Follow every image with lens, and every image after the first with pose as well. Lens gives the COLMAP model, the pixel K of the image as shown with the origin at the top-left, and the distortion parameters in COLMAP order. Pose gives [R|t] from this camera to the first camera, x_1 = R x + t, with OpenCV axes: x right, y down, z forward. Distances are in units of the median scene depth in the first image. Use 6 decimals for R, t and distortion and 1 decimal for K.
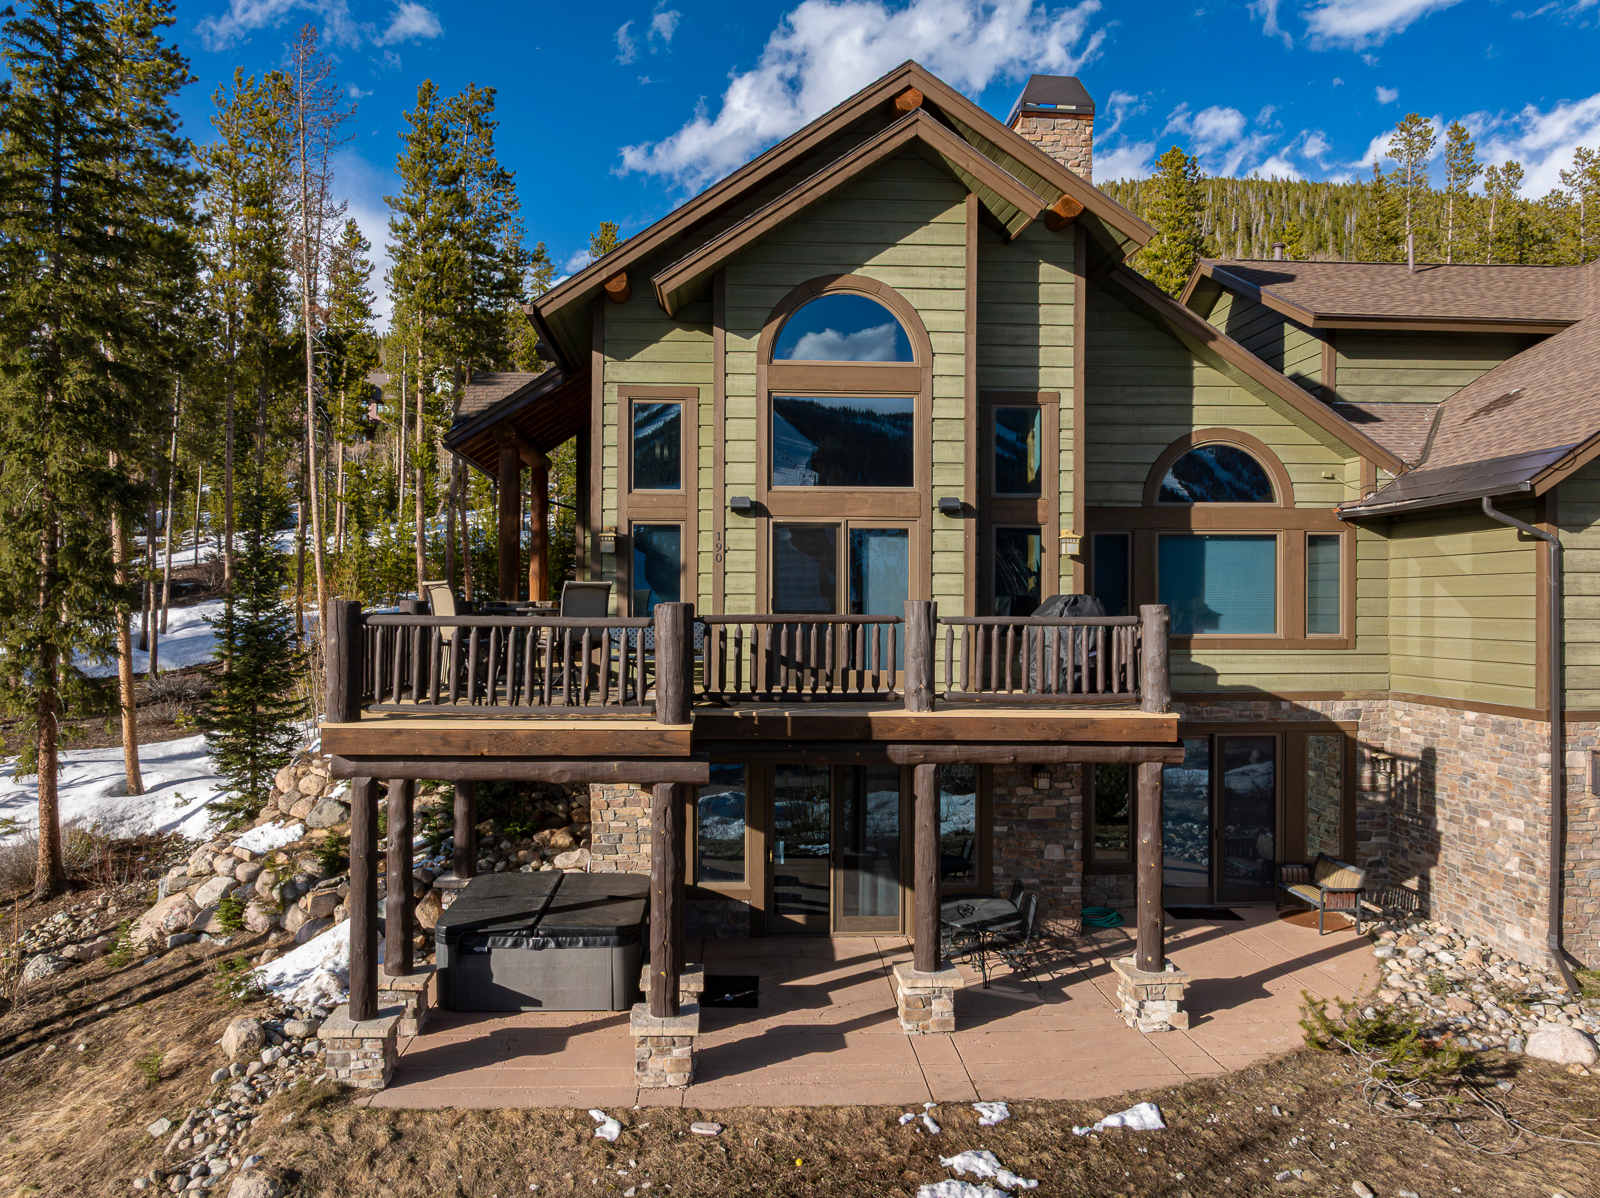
lens RADIAL K [[1149.8, 0, 752.9], [0, 1149.8, 596.5], [0, 0, 1]] dist [-0.039844, 0.031120]
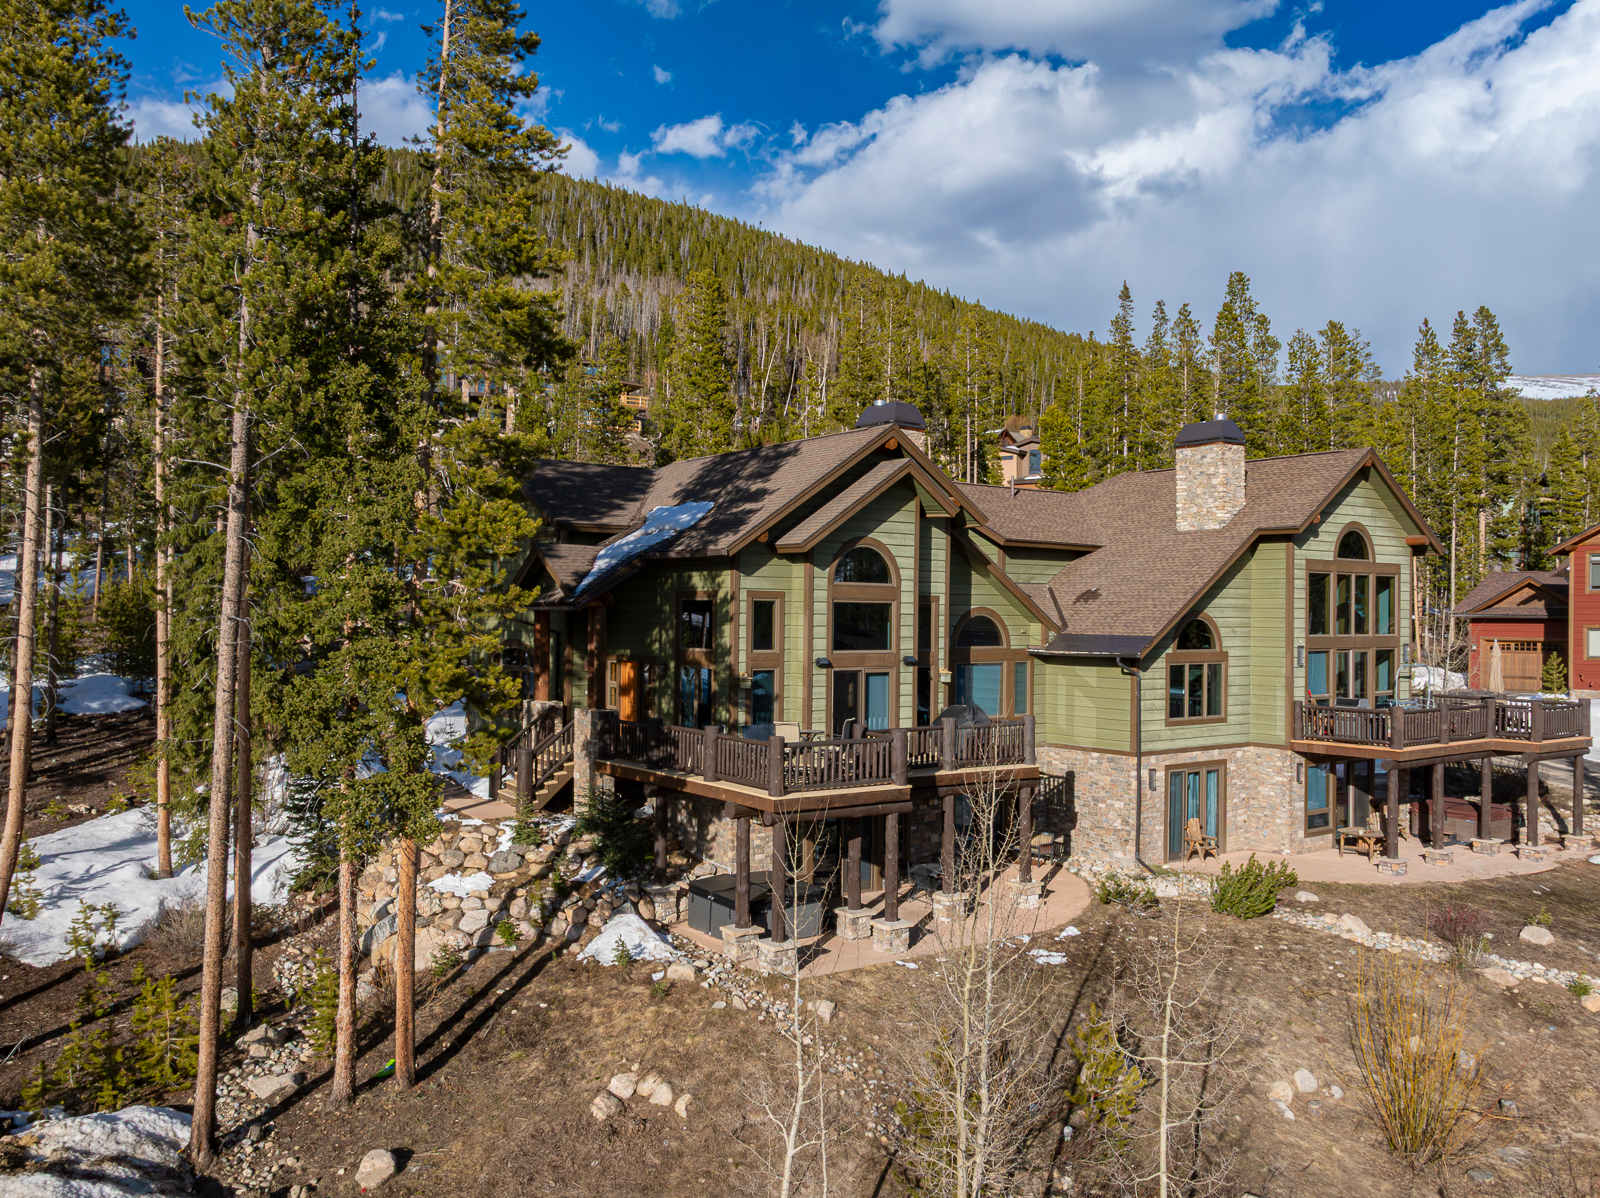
lens RADIAL K [[1297.6, 0, 800.0], [0, 1297.6, 599.0], [0, 0, 1]] dist [-0.017874, -0.006785]
pose [[0.825626, 0.011859, 0.564094, -1.189868], [-0.010874, 0.999928, -0.005107, -0.167015], [-0.564114, -0.001917, 0.825695, -0.675724]]
